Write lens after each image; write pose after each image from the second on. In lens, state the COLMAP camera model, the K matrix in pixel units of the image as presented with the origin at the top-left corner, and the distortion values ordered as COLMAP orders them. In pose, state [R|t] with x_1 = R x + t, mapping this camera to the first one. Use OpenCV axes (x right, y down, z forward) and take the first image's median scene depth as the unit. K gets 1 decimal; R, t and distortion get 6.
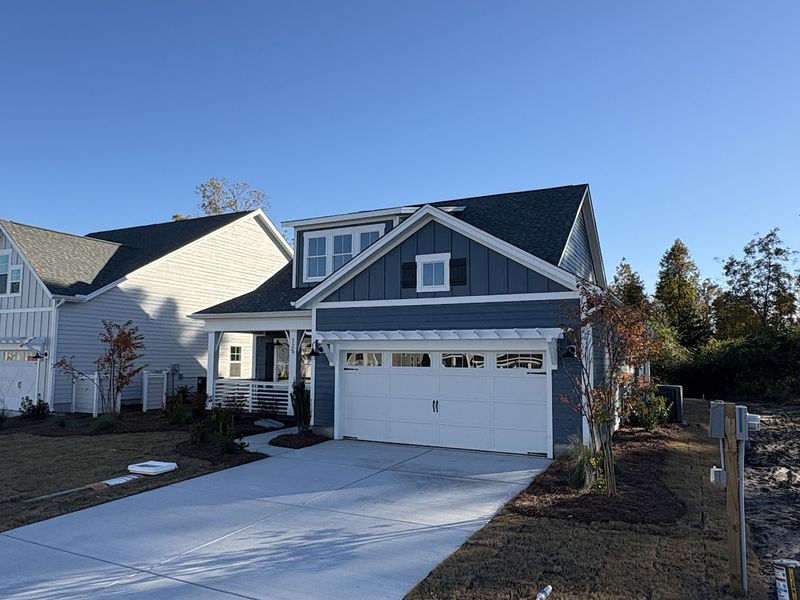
lens RADIAL K [[597.0, 0, 359.5], [0, 597.0, 312.5], [0, 0, 1]] dist [-0.023069, 0.000102]
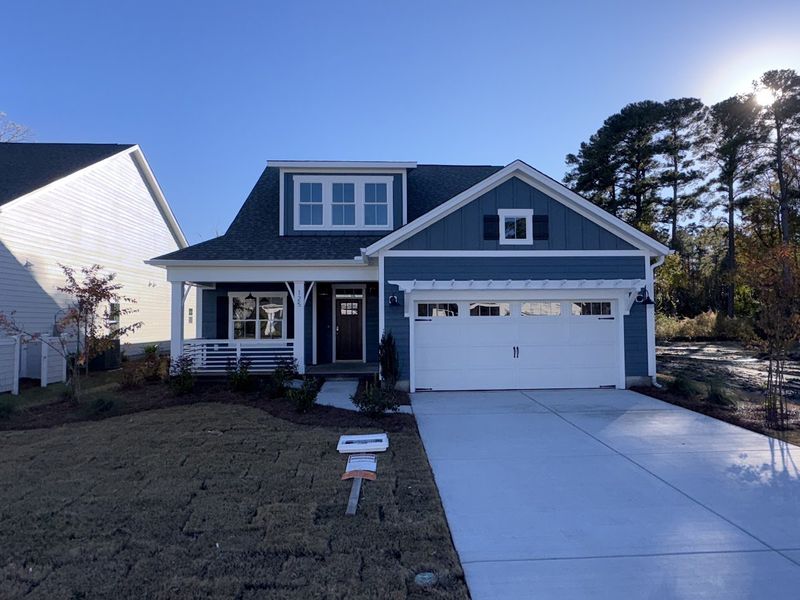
lens RADIAL K [[510.3, 0, 401.5], [0, 510.3, 297.5], [0, 0, 1]] dist [-0.005828, 0.007249]
pose [[0.841453, 0.001346, 0.540328, -0.506147], [-0.023577, 0.999136, 0.034226, 0.030820], [-0.539815, -0.041539, 0.840758, 0.322883]]
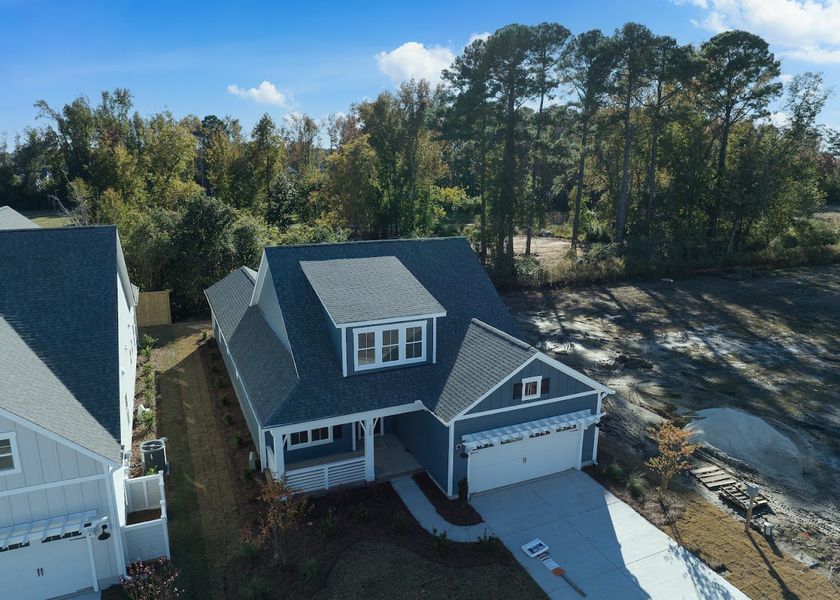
lens RADIAL K [[598.8, 0, 418.8], [0, 598.8, 295.3], [0, 0, 1]] dist [-0.030401, 0.010190]
pose [[0.586505, -0.200207, 0.784812, -1.201647], [-0.065937, 0.953949, 0.292631, -0.715903], [-0.807257, -0.223378, 0.546295, 0.394553]]
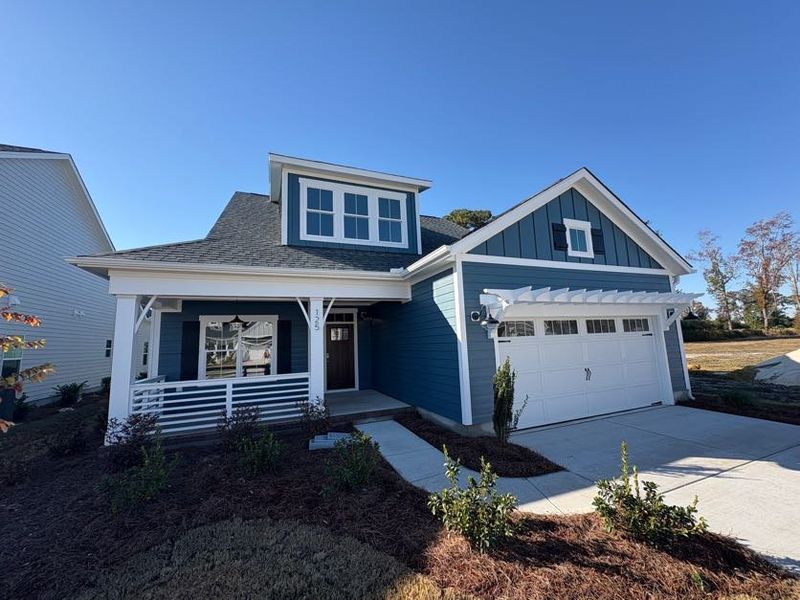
lens RADIAL K [[316.5, 0, 398.2], [0, 316.5, 299.8], [0, 0, 1]] dist [0.001948, -0.002031]
pose [[0.615438, 0.064907, 0.785509, -0.444242], [-0.015574, 0.997410, -0.070215, 0.072708], [-0.788032, 0.030979, 0.614855, 0.863183]]
